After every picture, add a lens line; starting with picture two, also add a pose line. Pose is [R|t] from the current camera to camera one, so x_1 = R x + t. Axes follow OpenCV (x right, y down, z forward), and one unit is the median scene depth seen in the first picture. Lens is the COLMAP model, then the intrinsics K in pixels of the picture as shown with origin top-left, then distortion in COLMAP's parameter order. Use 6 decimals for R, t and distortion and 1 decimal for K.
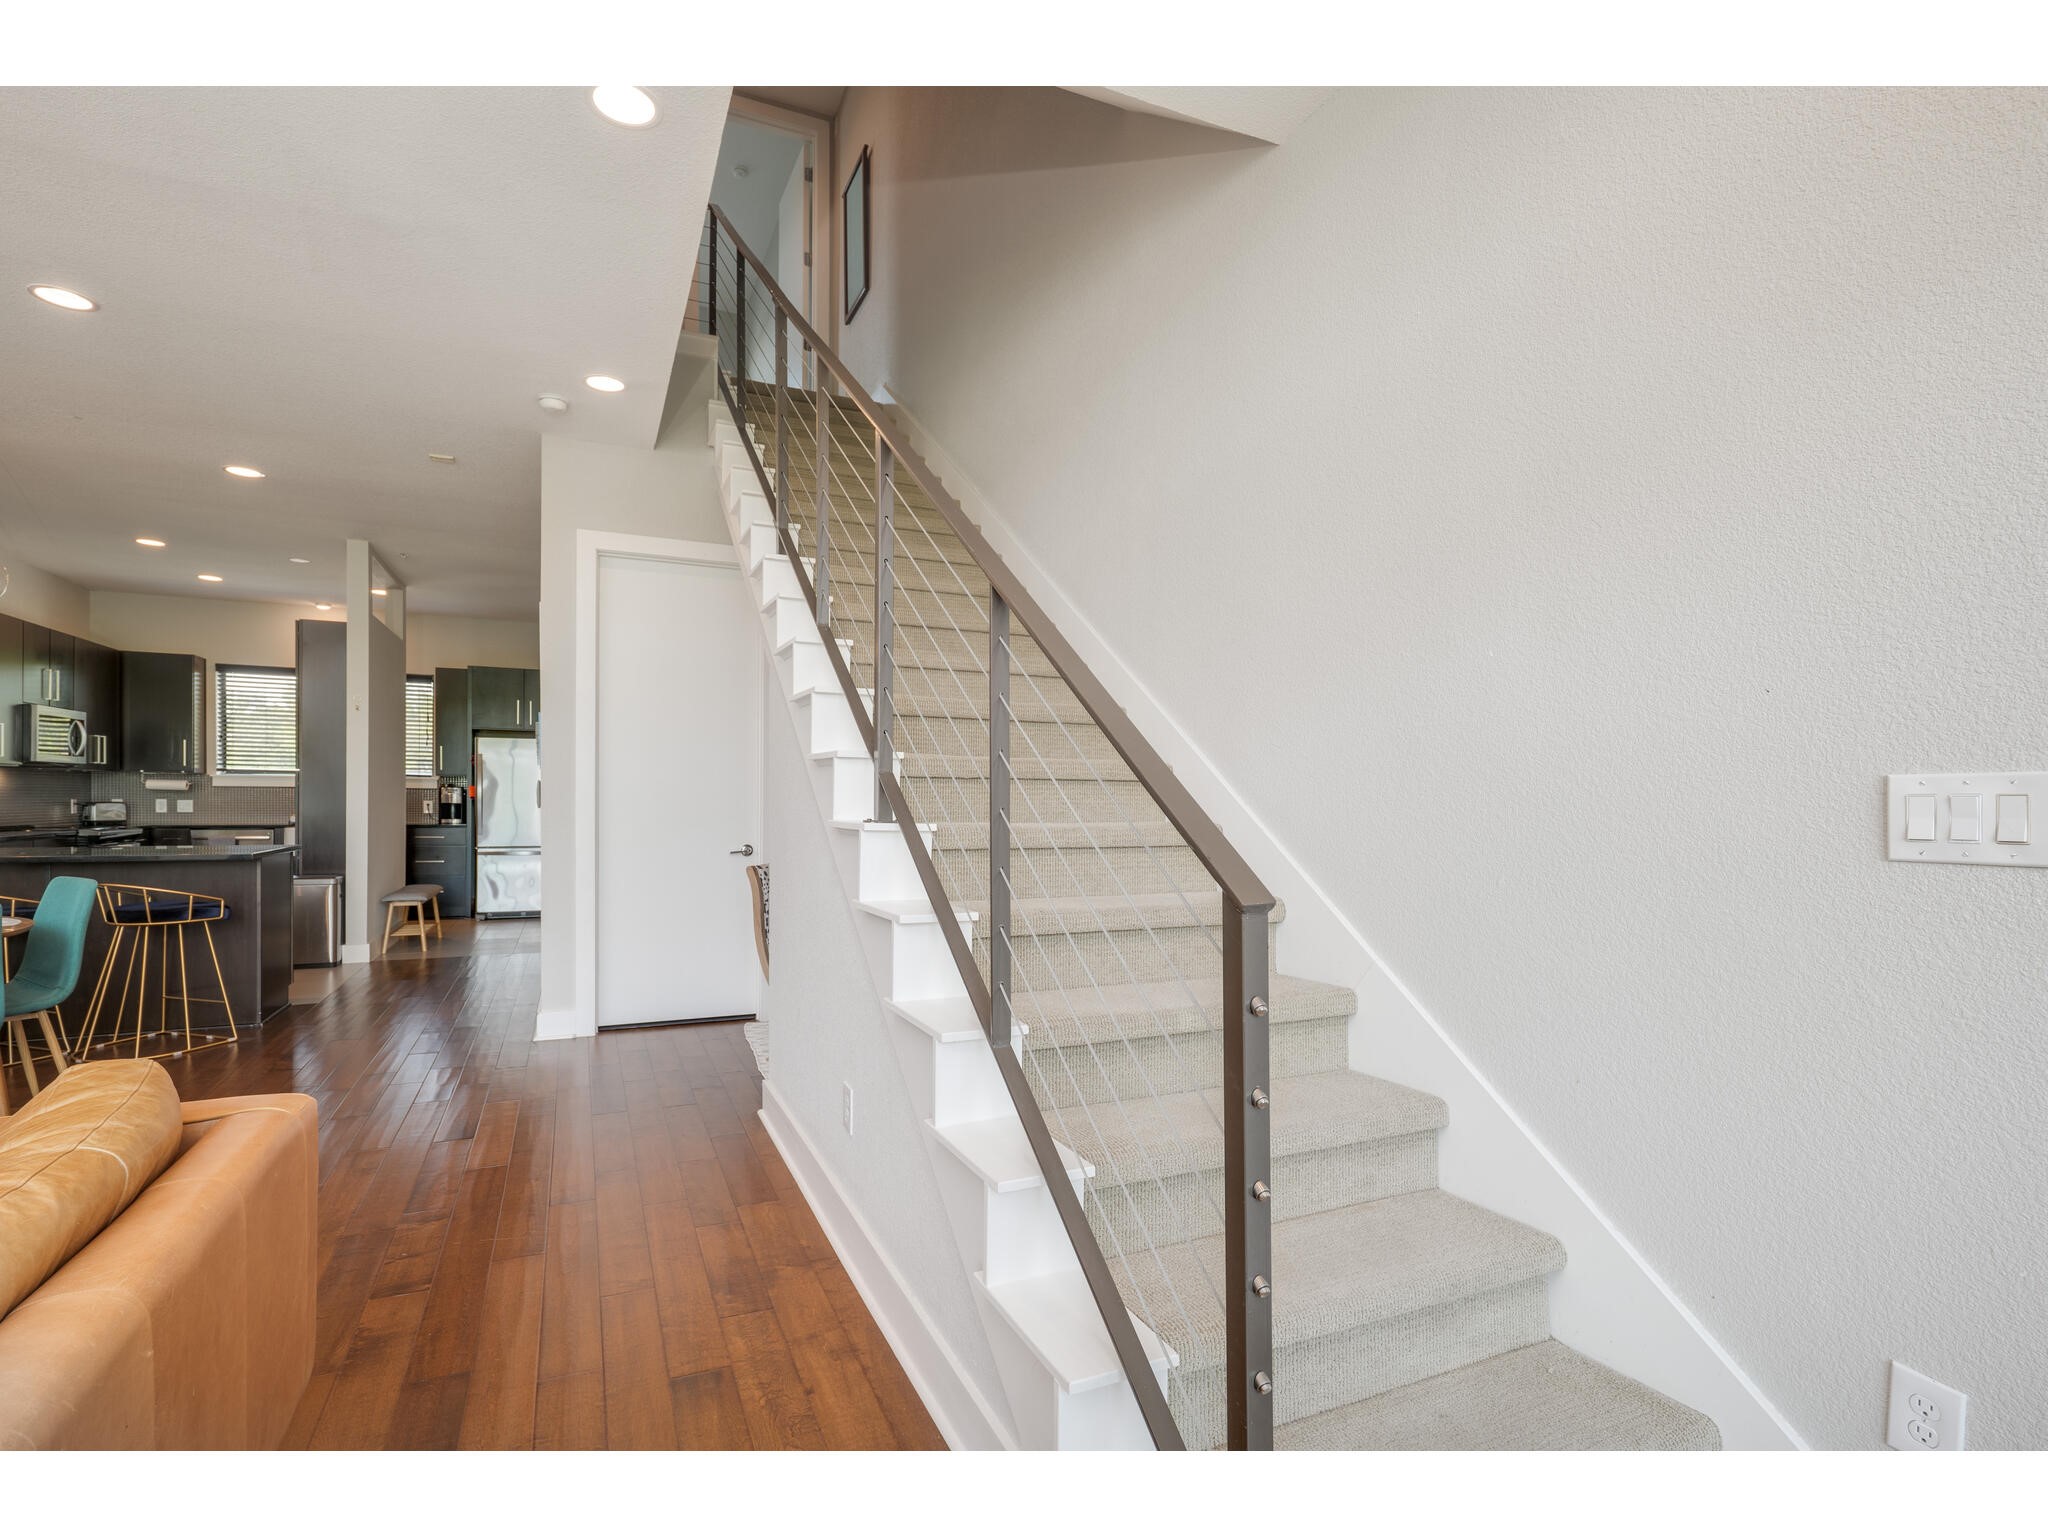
lens RADIAL K [[958.2, 0, 1019.8], [0, 958.2, 783.3], [0, 0, 1]] dist [-0.002380, -0.000052]
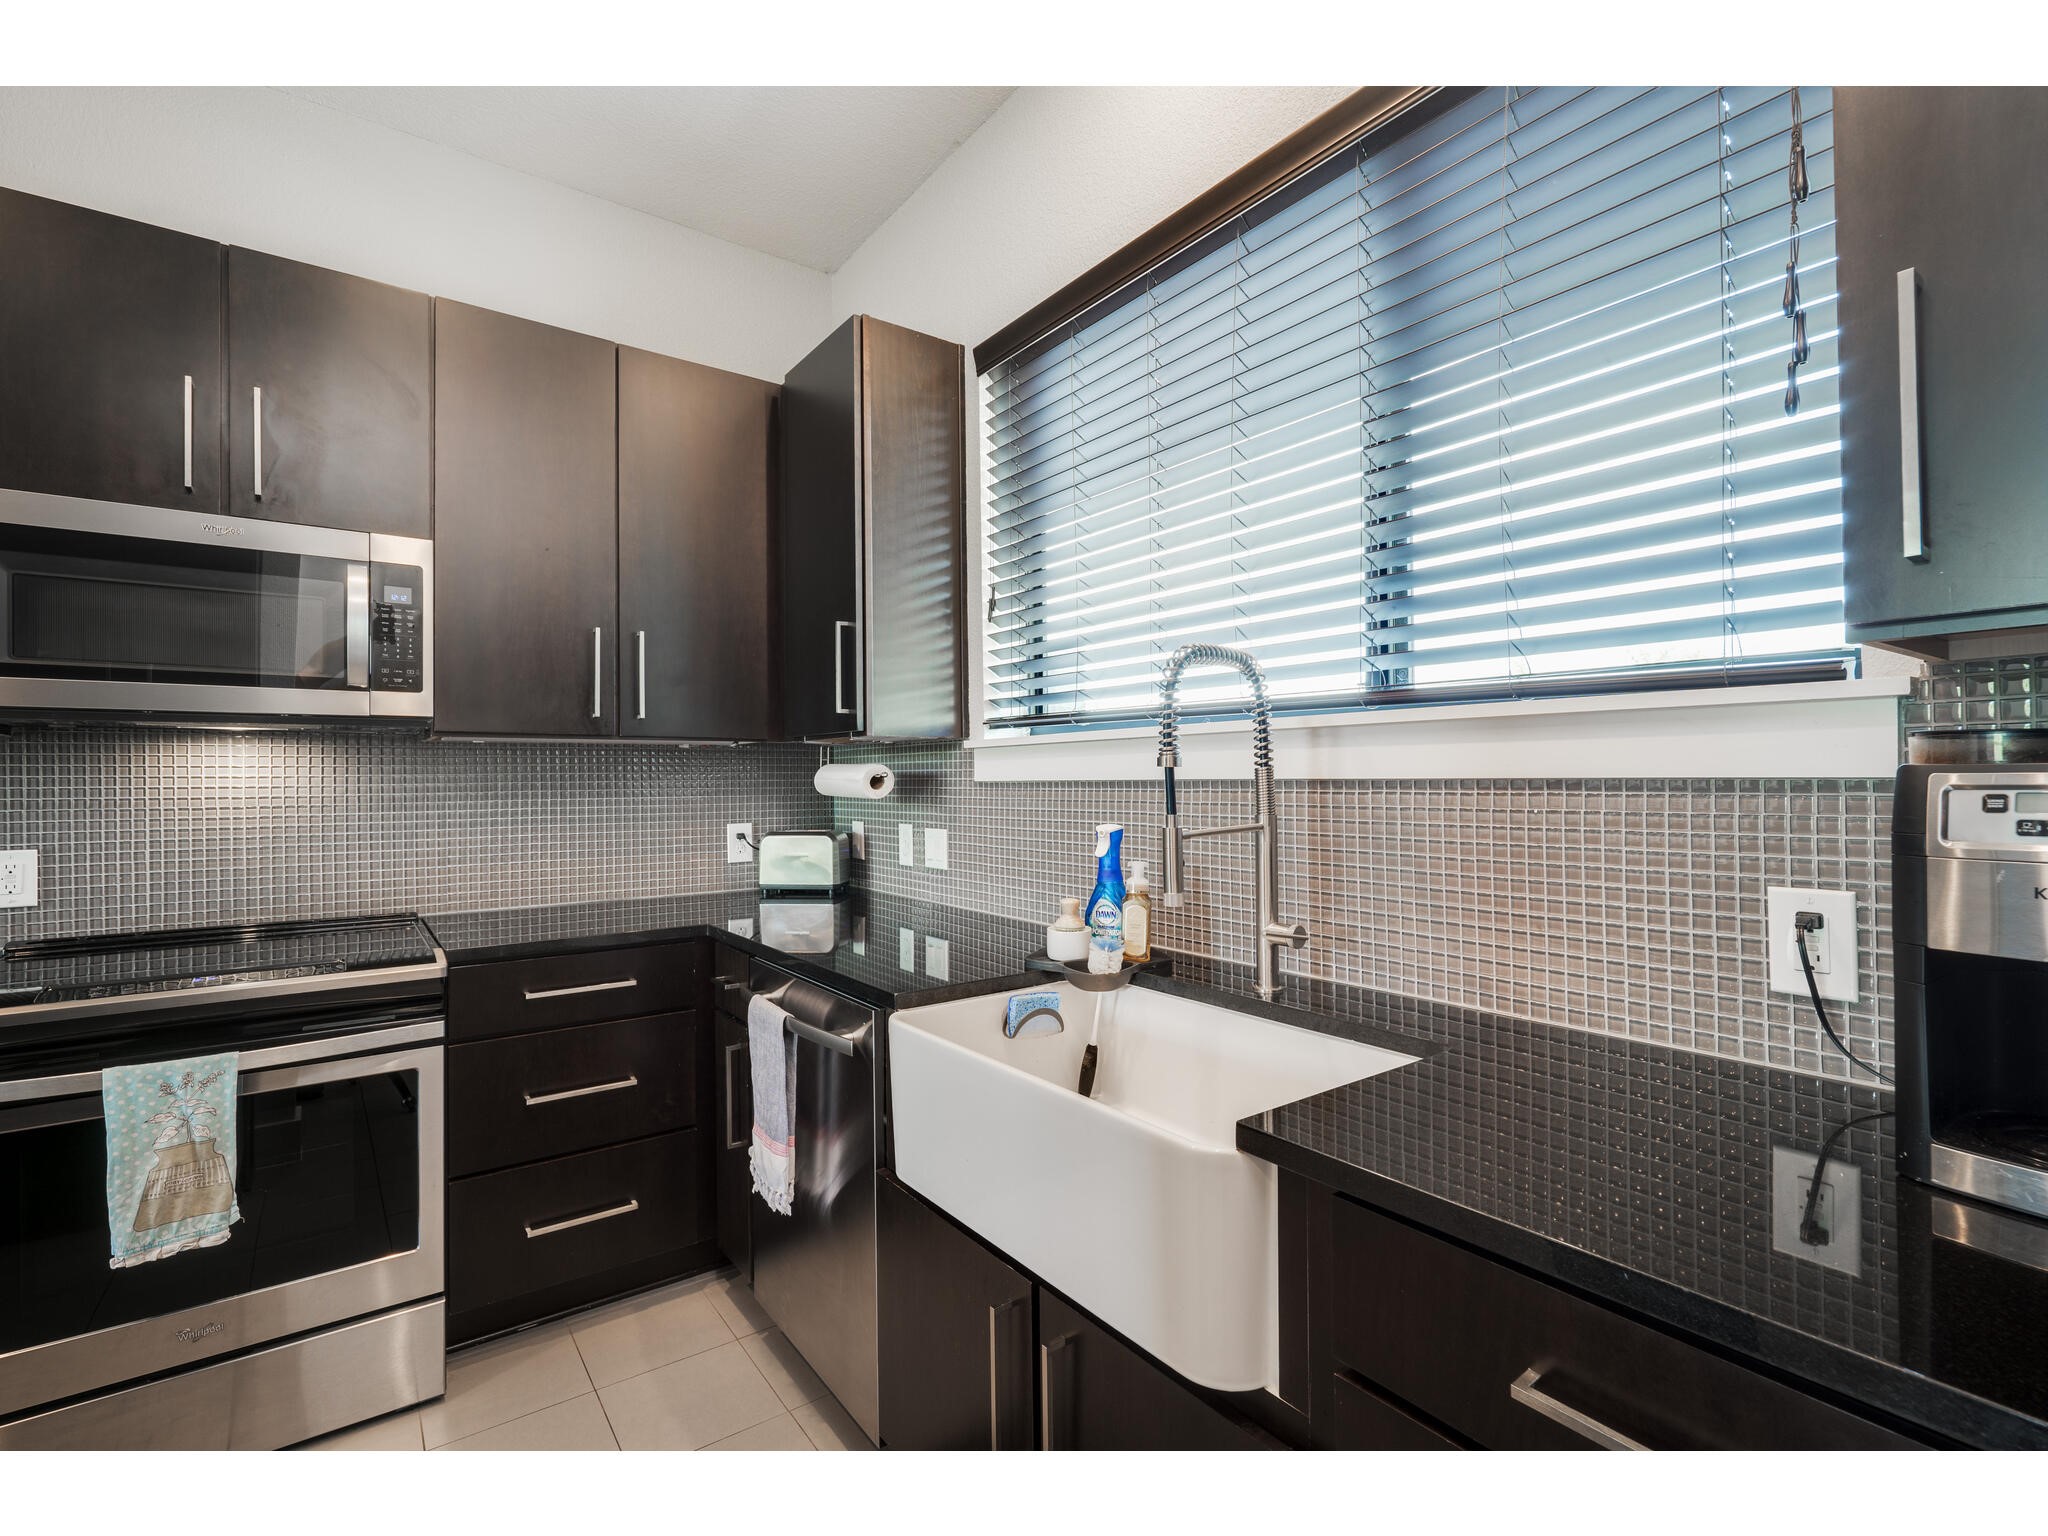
lens RADIAL K [[958.2, 0, 1015.9], [0, 958.2, 778.2], [0, 0, 1]] dist [-0.002380, -0.000052]
pose [[0.210830, -0.010334, -0.977468, -0.546176], [0.025651, 0.999658, -0.005036, 0.003721], [0.977186, -0.024011, 0.211023, 0.916390]]
